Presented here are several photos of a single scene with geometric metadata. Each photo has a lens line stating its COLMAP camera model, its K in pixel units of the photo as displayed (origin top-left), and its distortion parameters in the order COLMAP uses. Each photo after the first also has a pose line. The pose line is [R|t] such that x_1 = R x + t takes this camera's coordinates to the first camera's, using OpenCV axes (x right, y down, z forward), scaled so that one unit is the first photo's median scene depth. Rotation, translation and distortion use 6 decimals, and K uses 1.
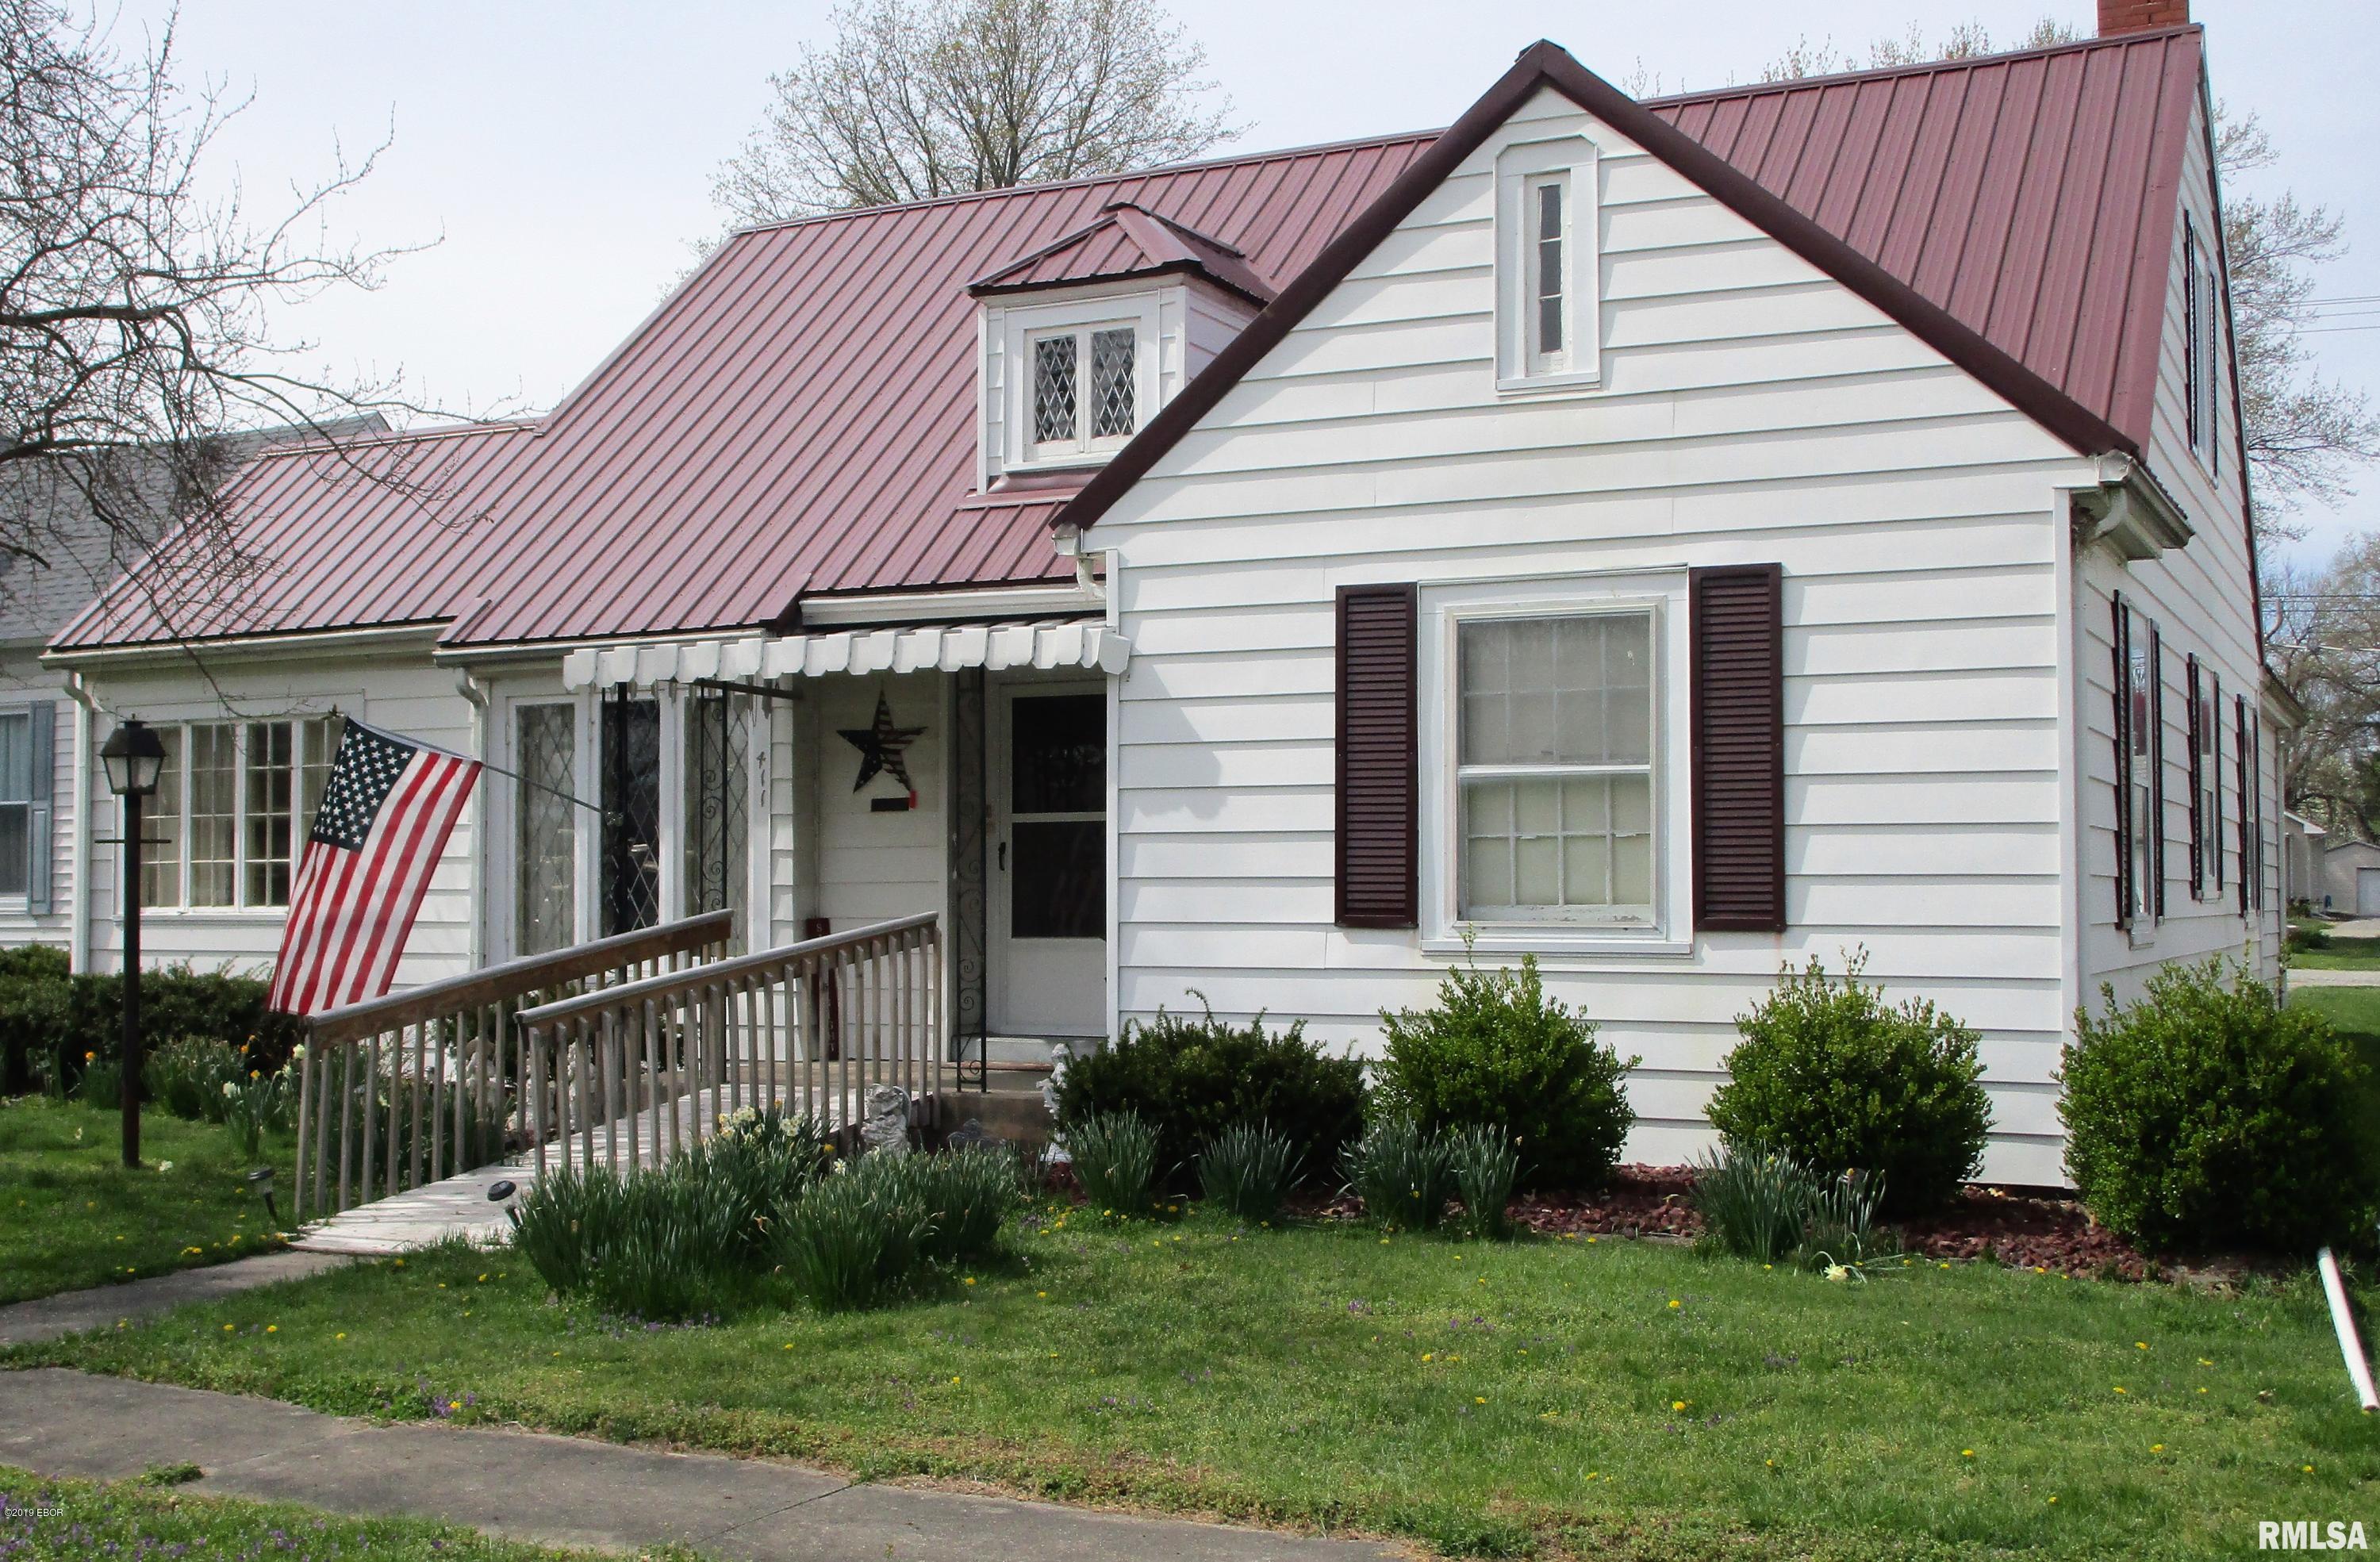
lens RADIAL K [[2686.5, 0, 1099.6], [0, 2686.5, 810.1], [0, 0, 1]] dist [-0.020281, 0.000000]
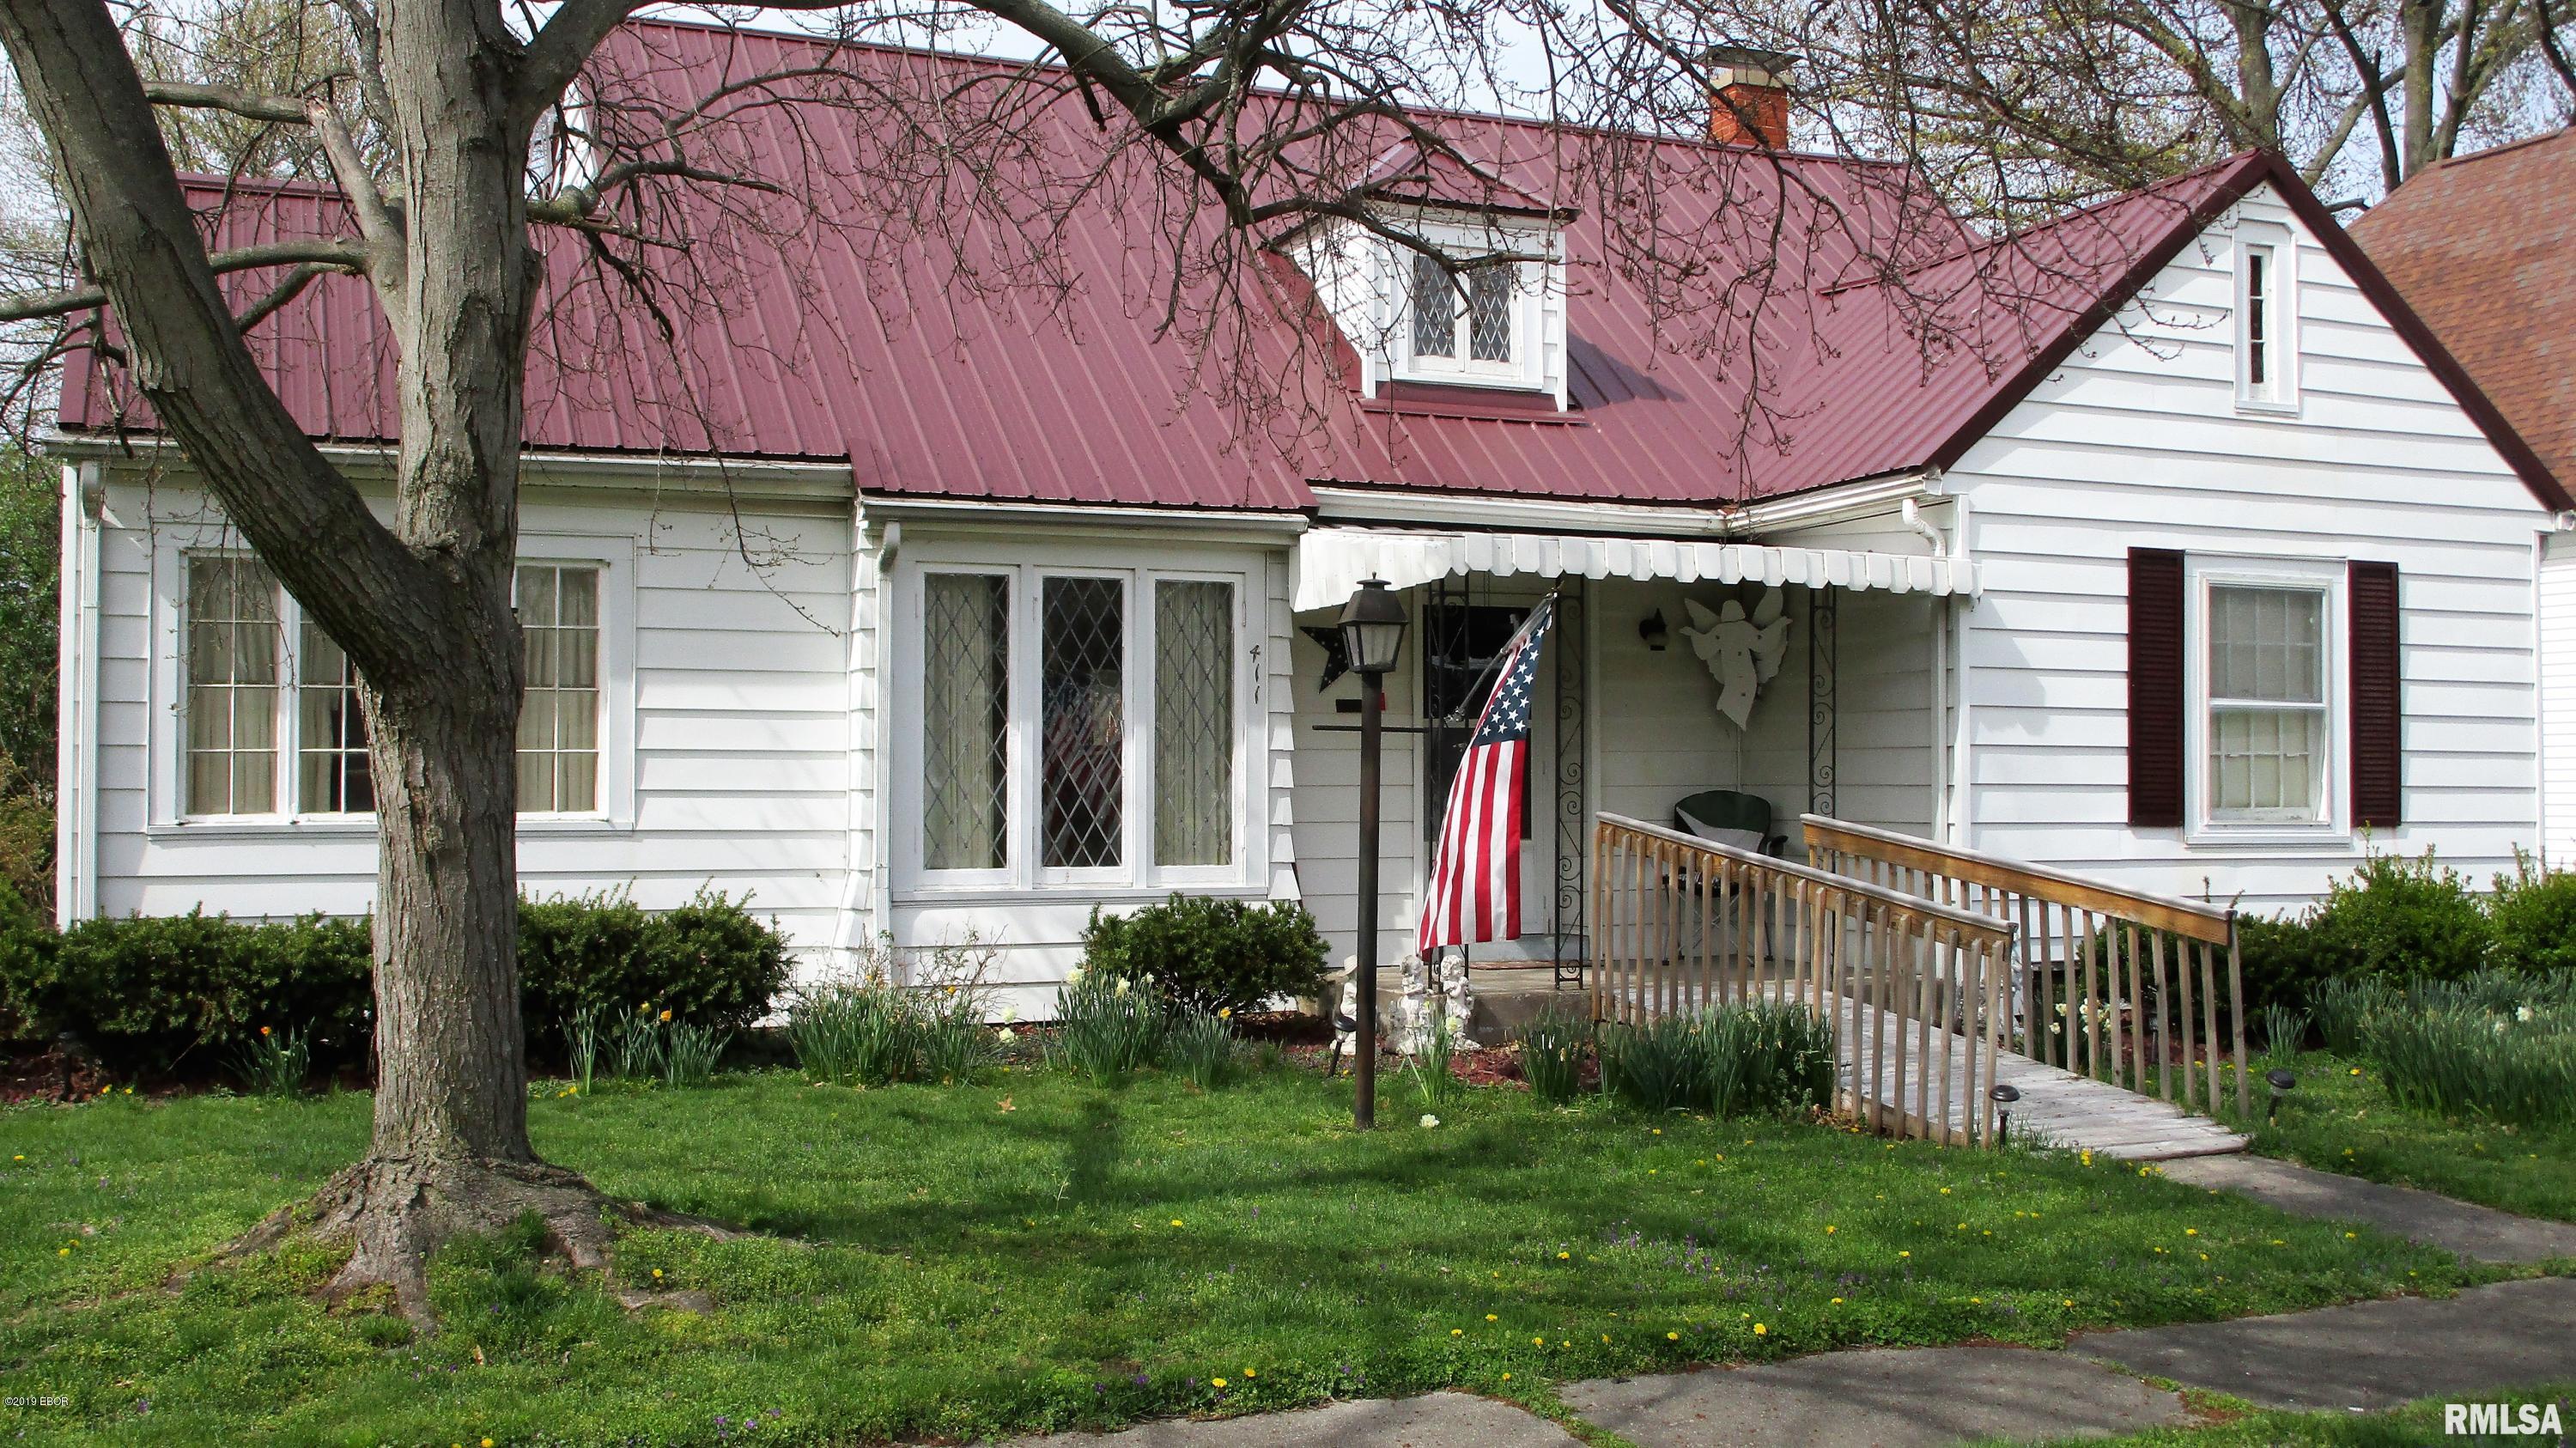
lens RADIAL K [[2472.2, 0, 1302.5], [0, 2472.2, 727.6], [0, 0, 1]] dist [-0.025251, 0.000000]
pose [[0.643074, 0.024932, 0.765398, -1.012886], [-0.026137, 0.999602, -0.010601, 0.020683], [-0.765358, -0.013188, 0.643470, 0.567069]]
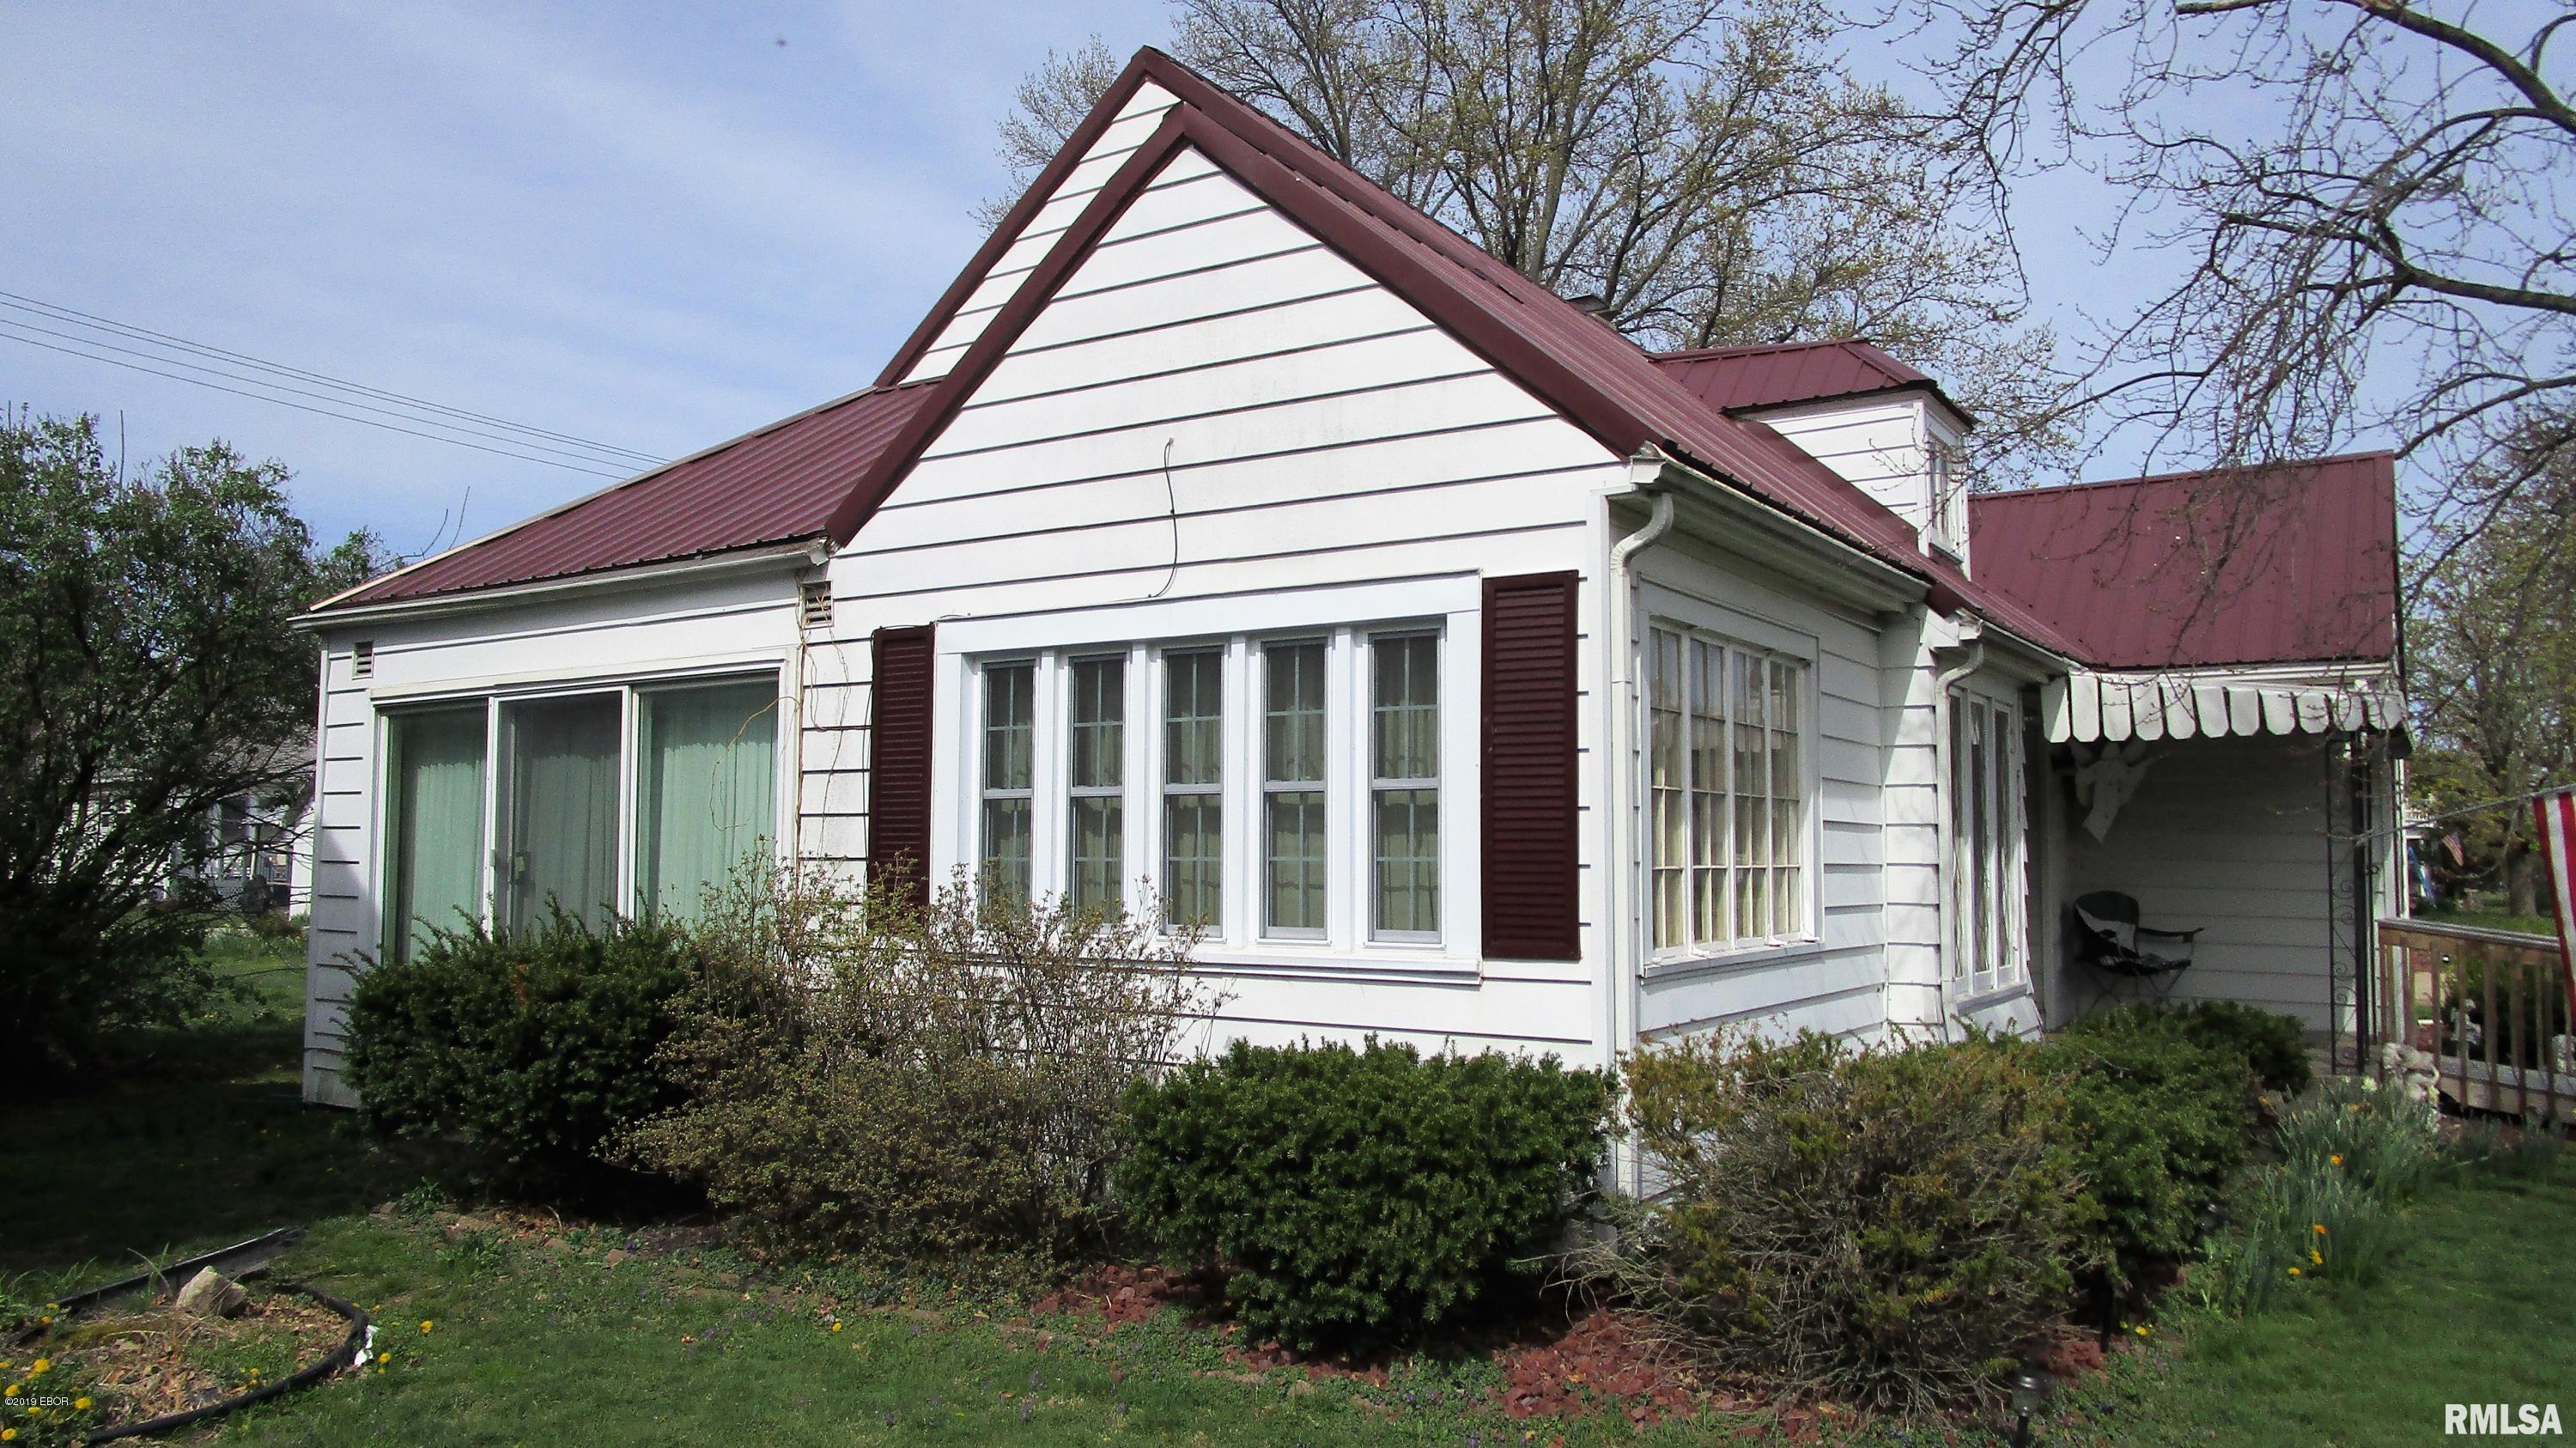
lens RADIAL K [[1806.1, 0, 1291.1], [0, 1806.1, 729.8], [0, 0, 1]] dist [-0.033263, 0.009391]
pose [[0.105656, 0.073274, 0.991699, -1.129880], [-0.041296, 0.996744, -0.069247, 0.031278], [-0.993545, -0.033637, 0.108338, 1.583563]]
